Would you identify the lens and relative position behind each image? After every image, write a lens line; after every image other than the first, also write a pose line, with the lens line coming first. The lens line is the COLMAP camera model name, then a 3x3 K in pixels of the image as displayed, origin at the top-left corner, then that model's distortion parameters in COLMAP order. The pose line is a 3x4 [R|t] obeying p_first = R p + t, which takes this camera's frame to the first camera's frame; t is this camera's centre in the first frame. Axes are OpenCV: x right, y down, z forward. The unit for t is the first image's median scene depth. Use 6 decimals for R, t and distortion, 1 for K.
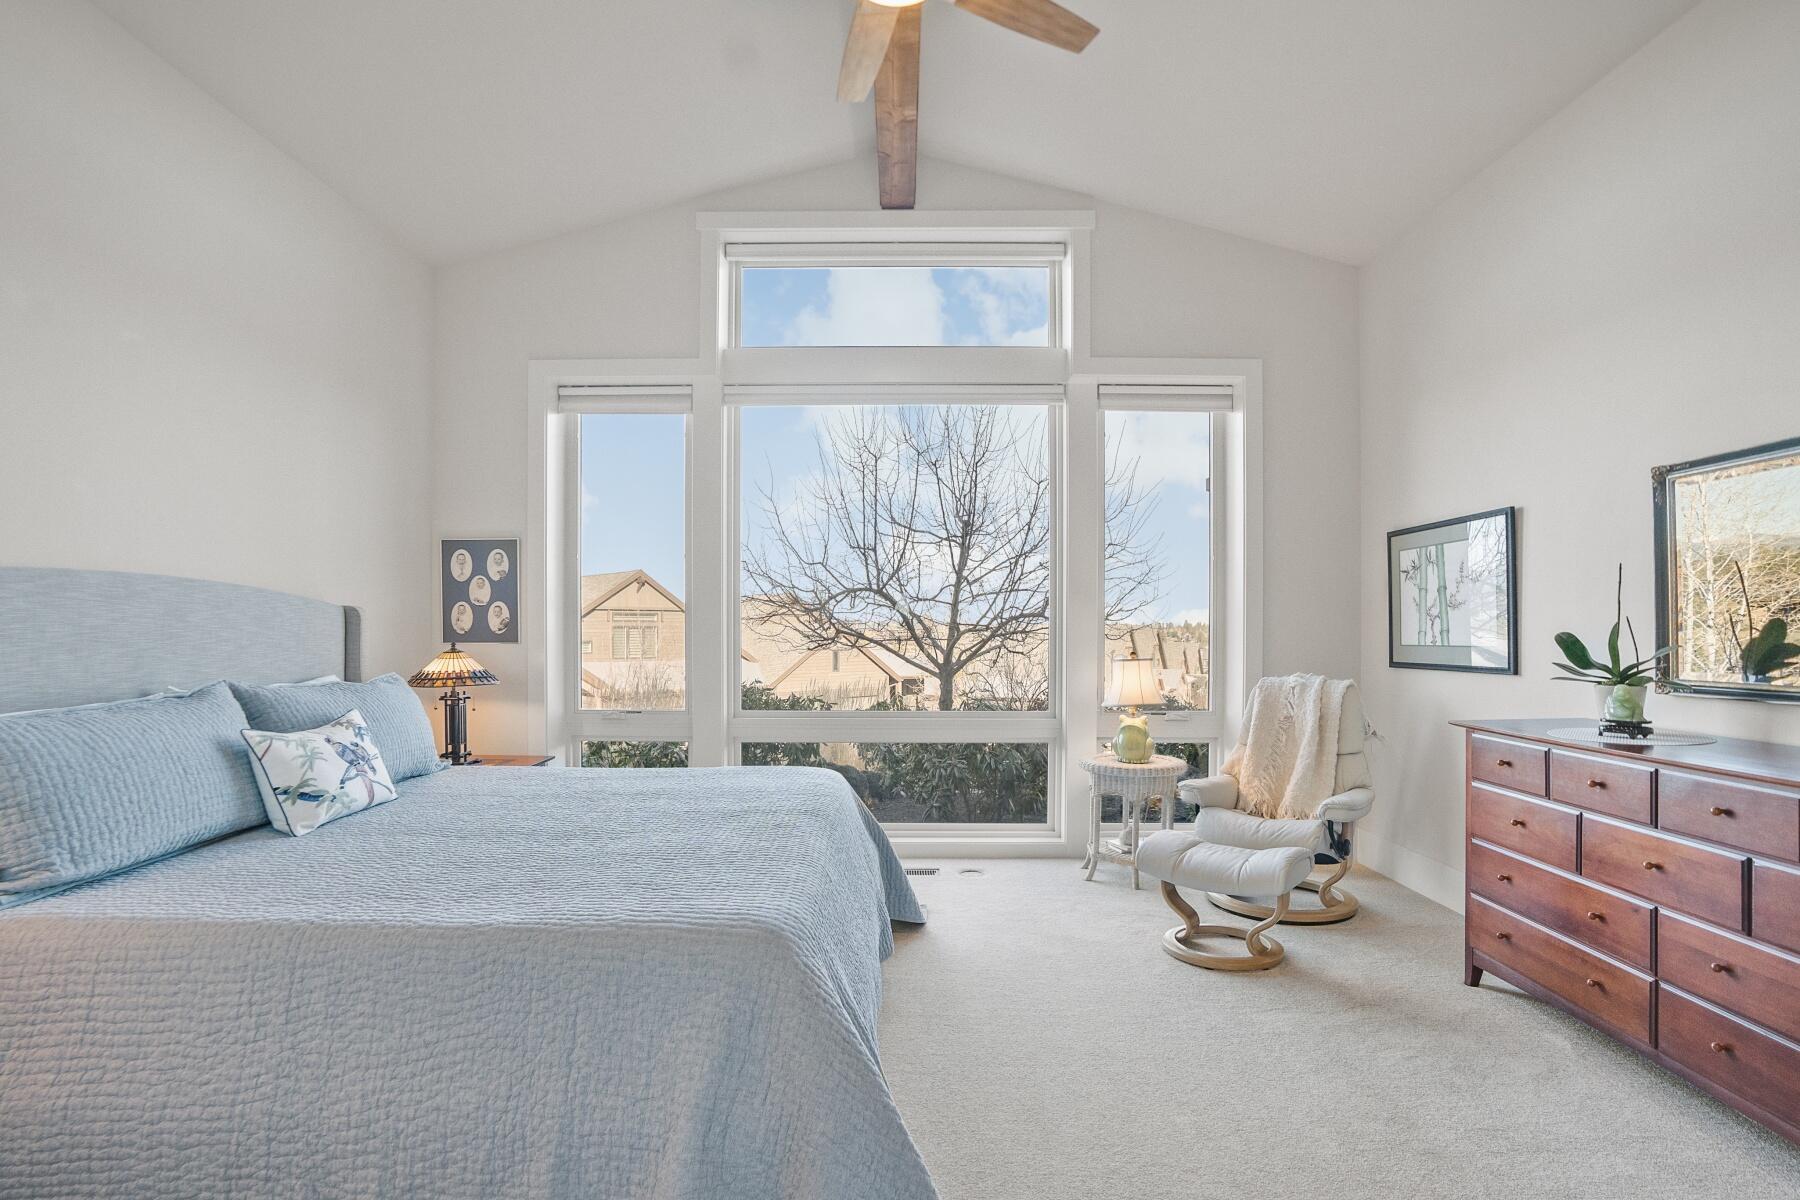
lens RADIAL K [[871.0, 0, 880.3], [0, 871.0, 607.1], [0, 0, 1]] dist [-0.034766, -0.000134]
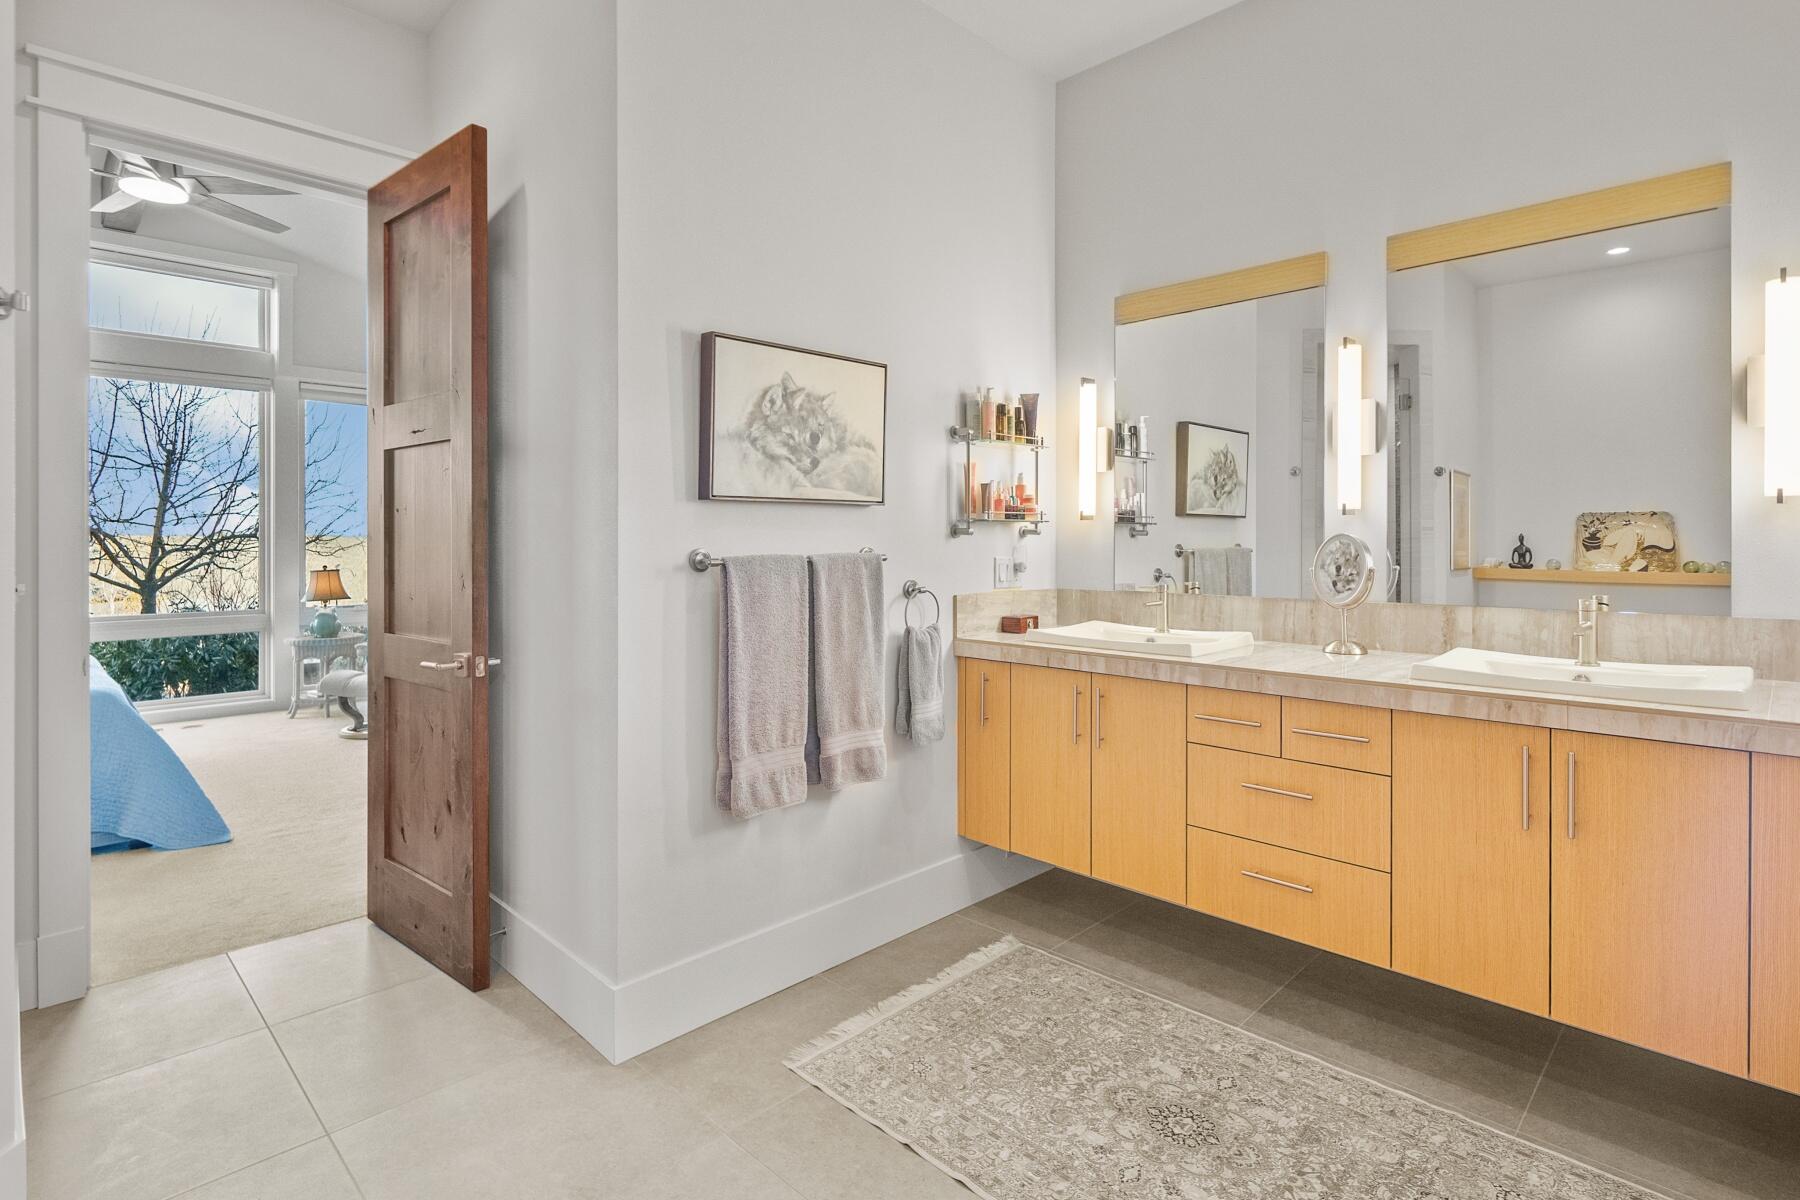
lens RADIAL K [[900.0, 0, 896.1], [0, 900.0, 539.0], [0, 0, 1]] dist [-0.005741, -0.000816]
pose [[0.694347, -0.004744, 0.719625, -0.083325], [-0.010062, 0.999817, 0.016300, -0.014939], [-0.719570, -0.018558, 0.694171, -0.464672]]
